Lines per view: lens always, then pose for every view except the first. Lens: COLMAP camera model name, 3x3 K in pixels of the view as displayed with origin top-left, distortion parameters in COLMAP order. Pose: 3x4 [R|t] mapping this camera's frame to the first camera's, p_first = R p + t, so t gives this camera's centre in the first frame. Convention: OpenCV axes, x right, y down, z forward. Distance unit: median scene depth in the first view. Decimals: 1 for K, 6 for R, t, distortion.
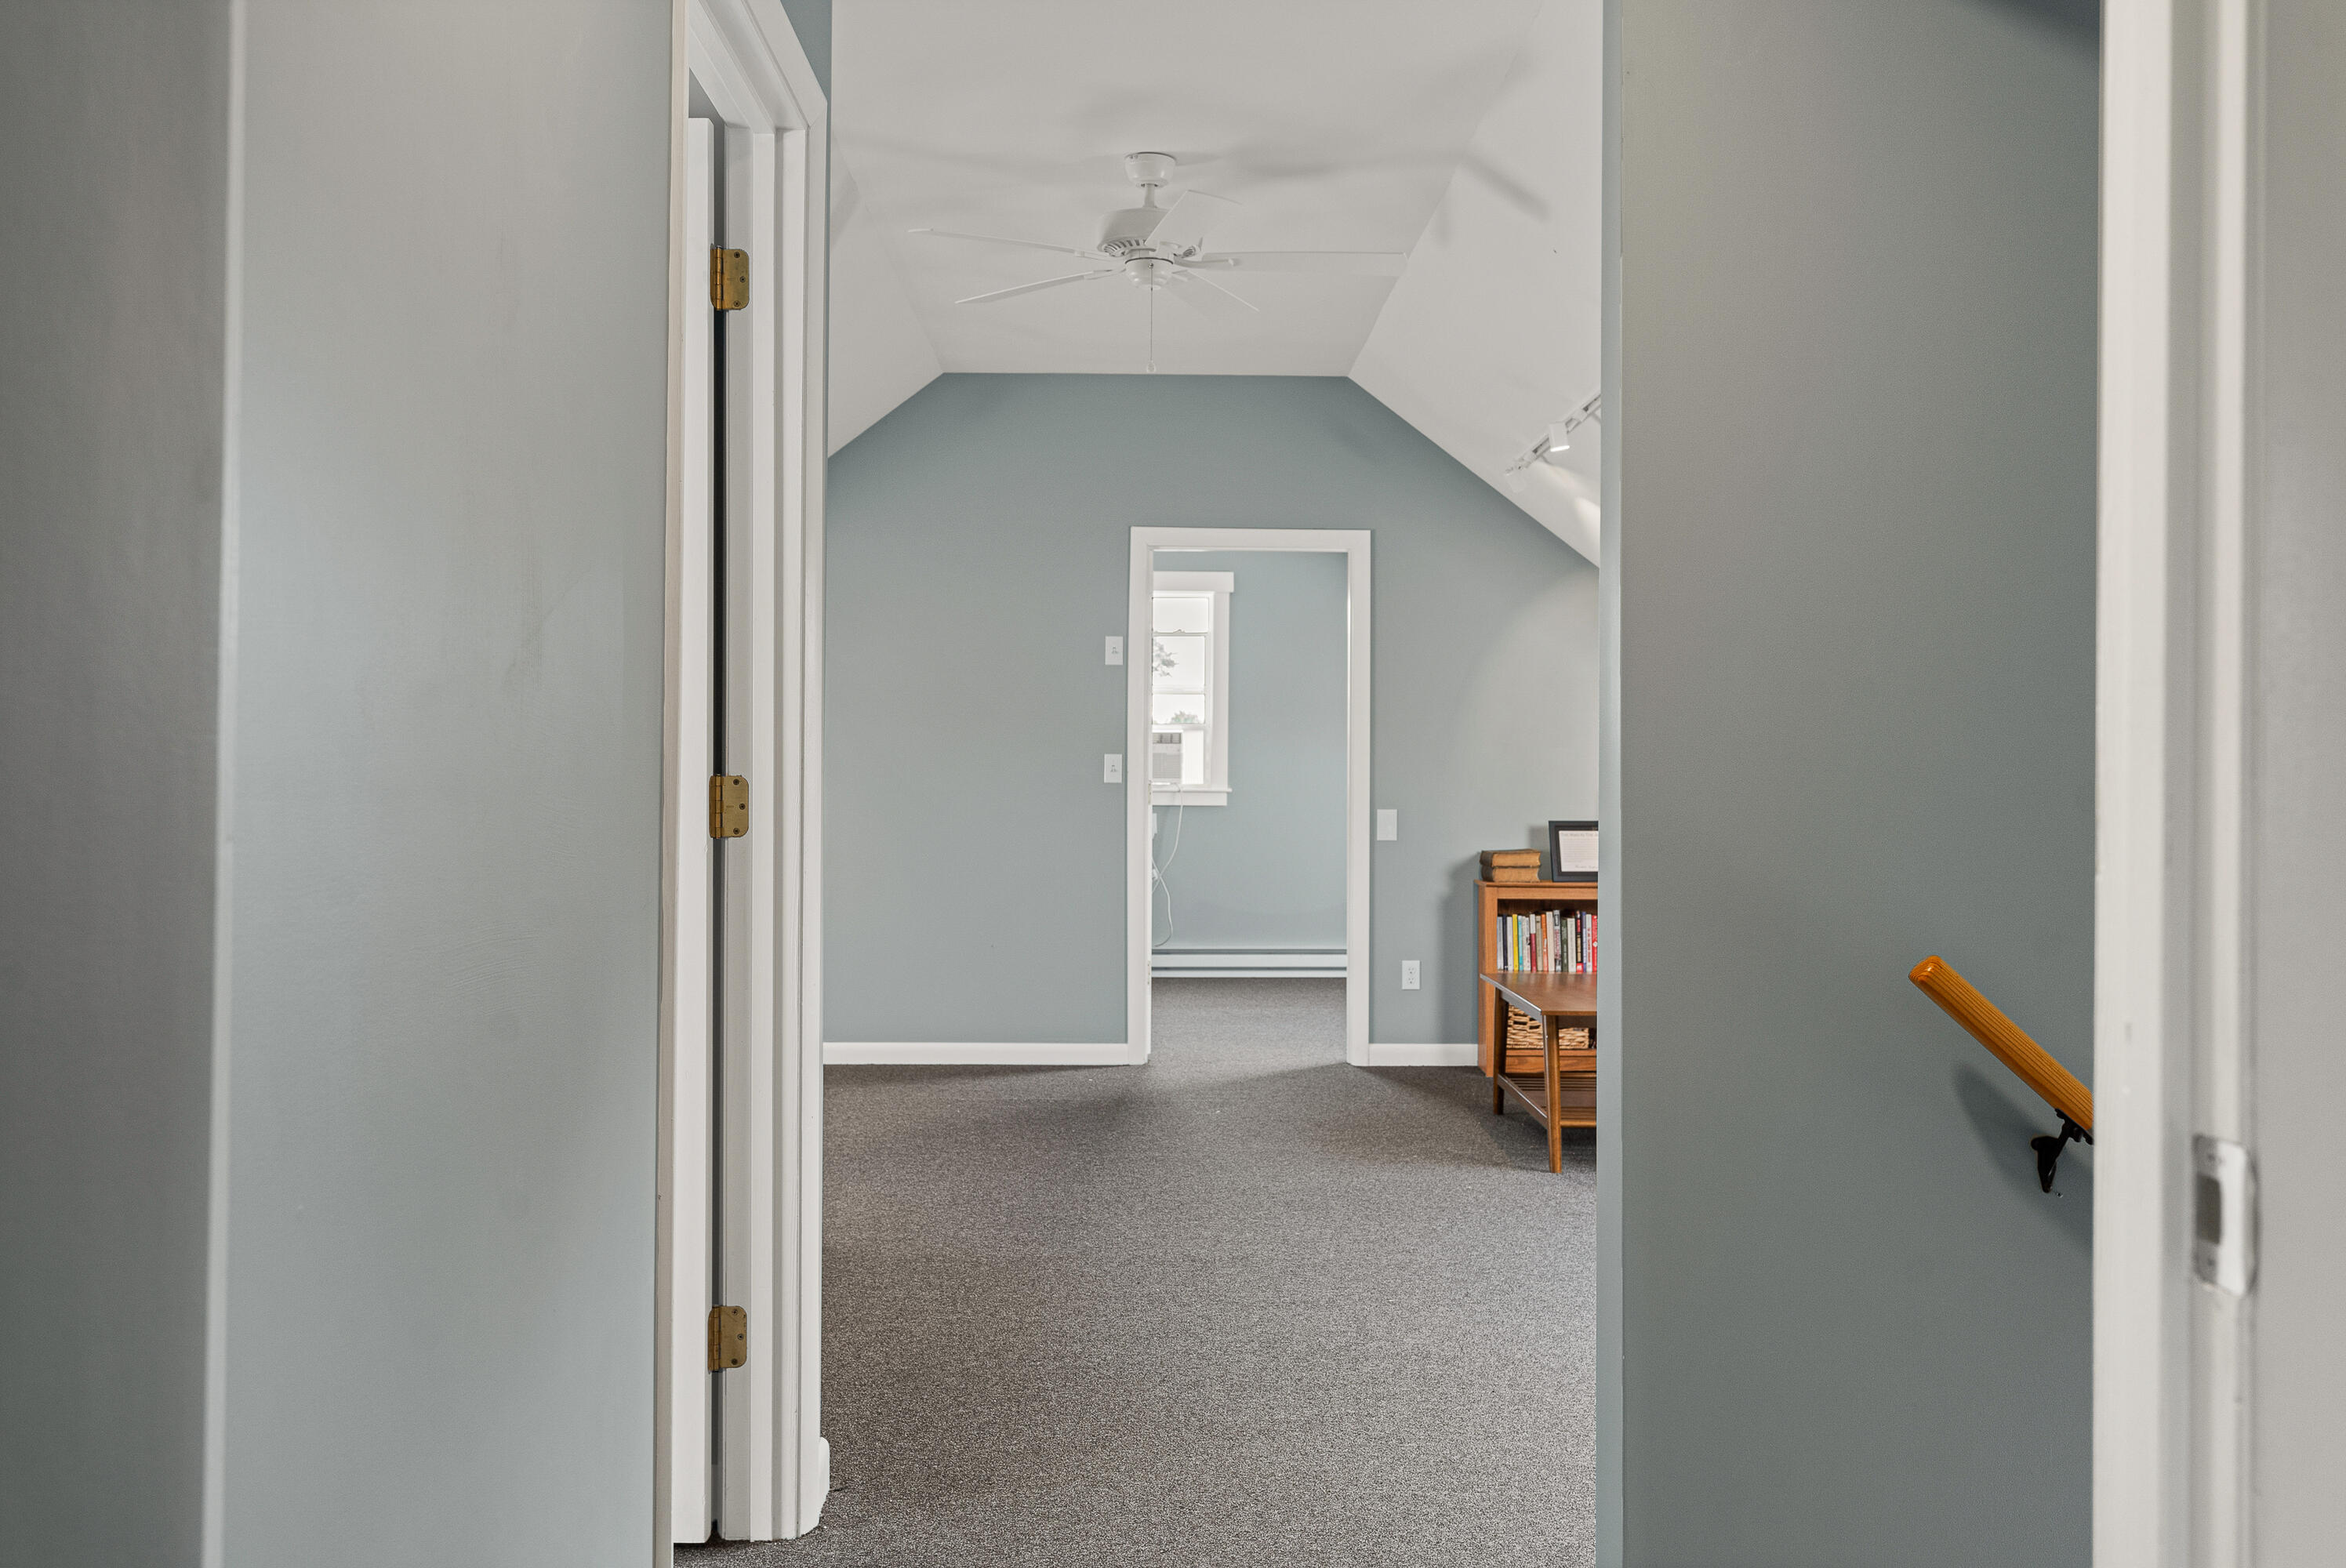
lens RADIAL K [[2120.2, 0, 1173.0], [0, 2120.2, 784.0], [0, 0, 1]] dist [-0.127263, 0.000062]
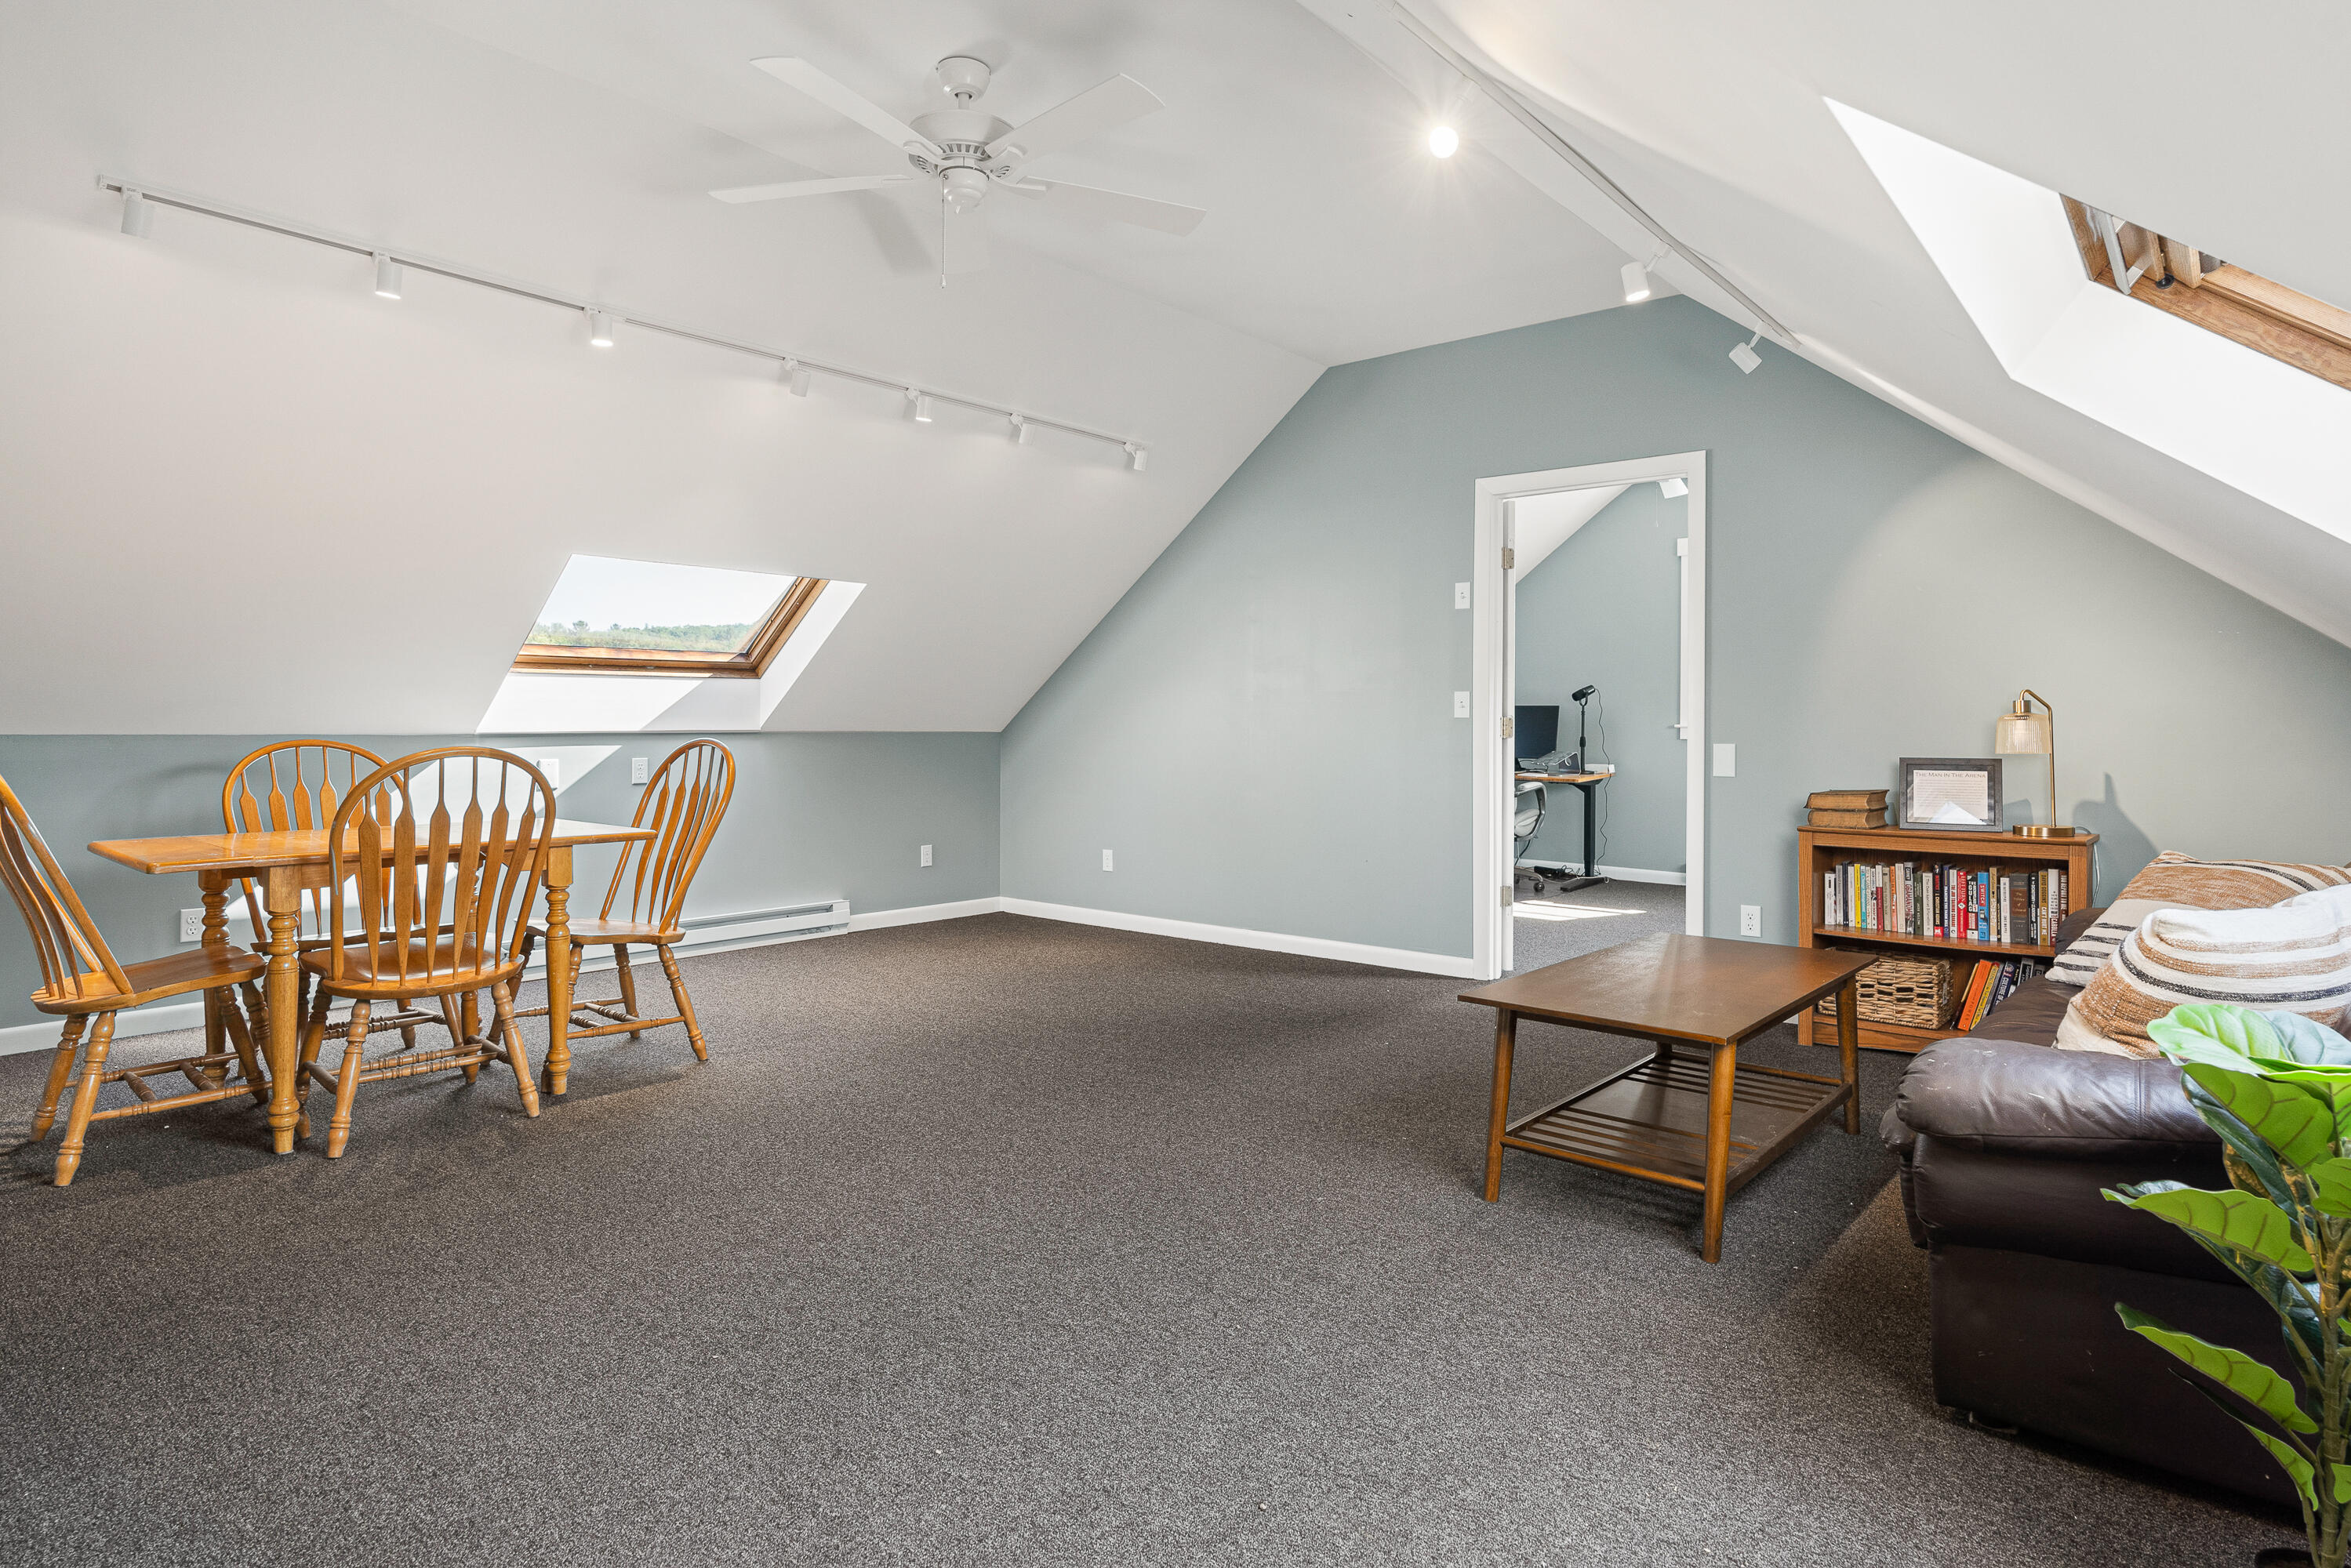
lens RADIAL K [[1312.5, 0, 1174.2], [0, 1312.5, 731.6], [0, 0, 1]] dist [-0.005970, -0.000099]
pose [[0.763852, -0.001010, -0.645391, 0.297151], [0.002843, 0.999994, 0.001800, 0.004940], [0.645385, -0.003209, 0.763851, 0.400629]]
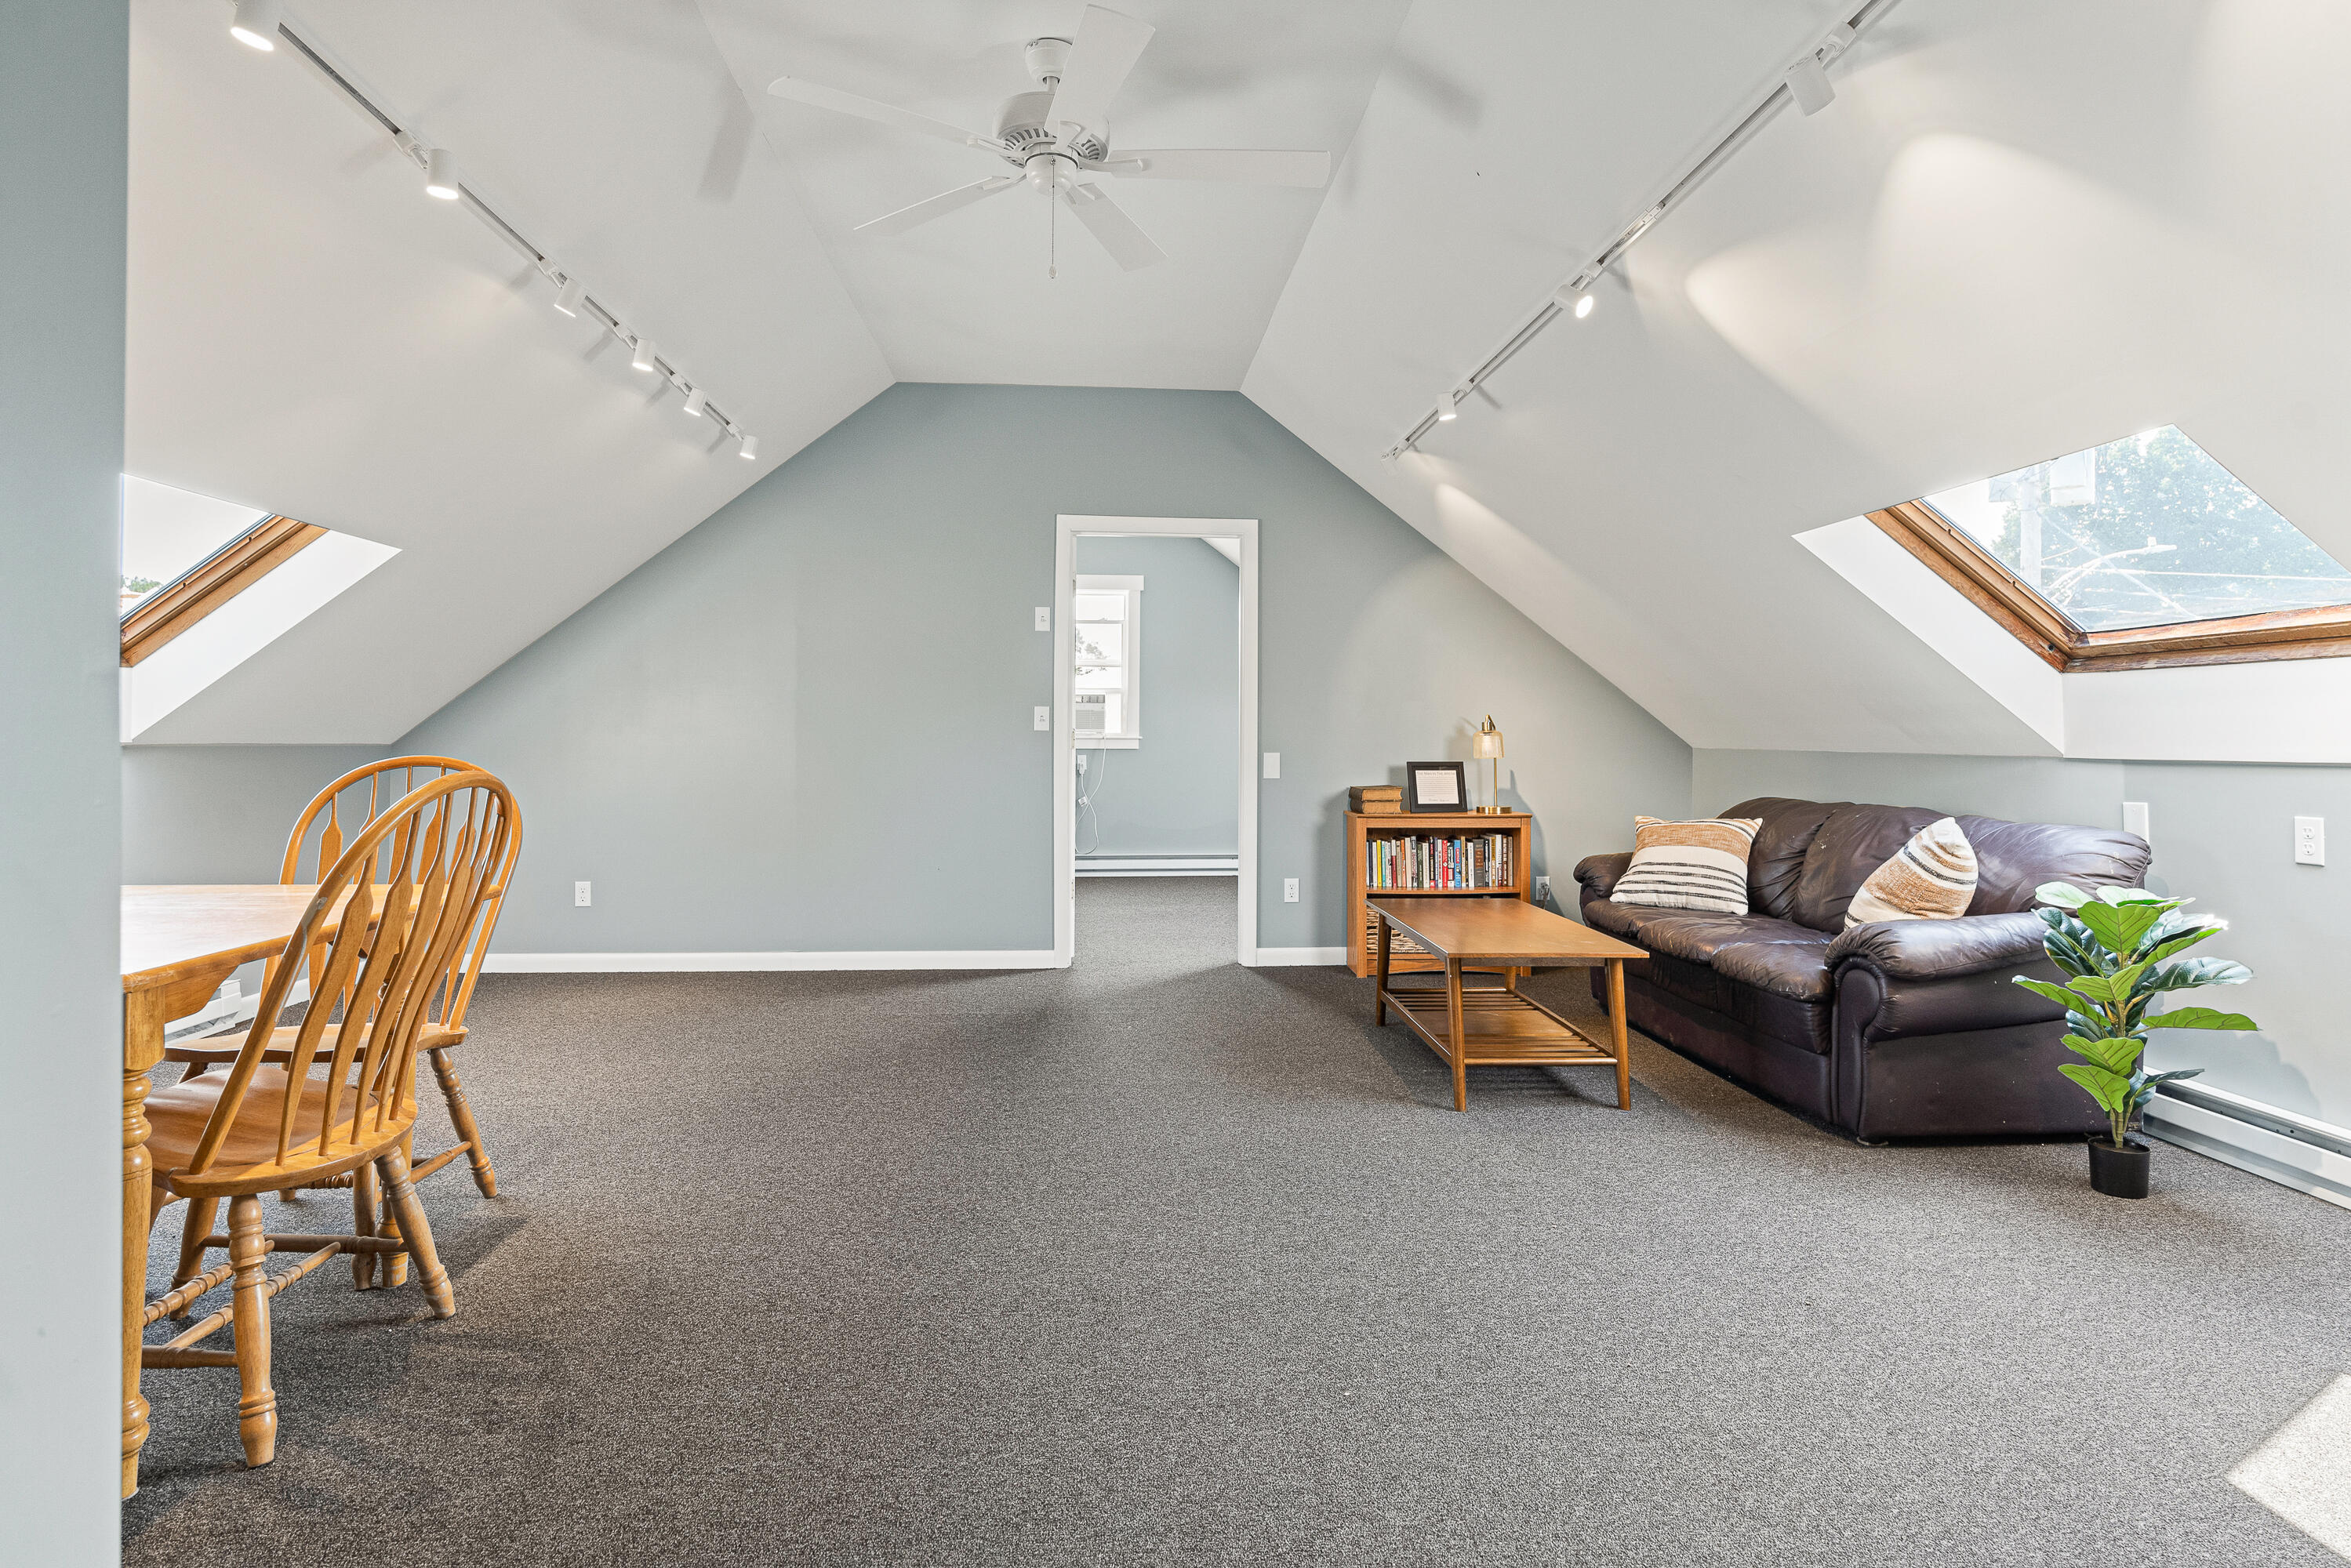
lens RADIAL K [[1253.0, 0, 1226.9], [0, 1253.0, 730.9], [0, 0, 1]] dist [-0.004859, -0.000127]
pose [[0.995571, -0.000586, 0.094006, 0.009175], [0.000922, 0.999993, -0.003530, 0.002247], [-0.094003, 0.003601, 0.995565, 0.299916]]
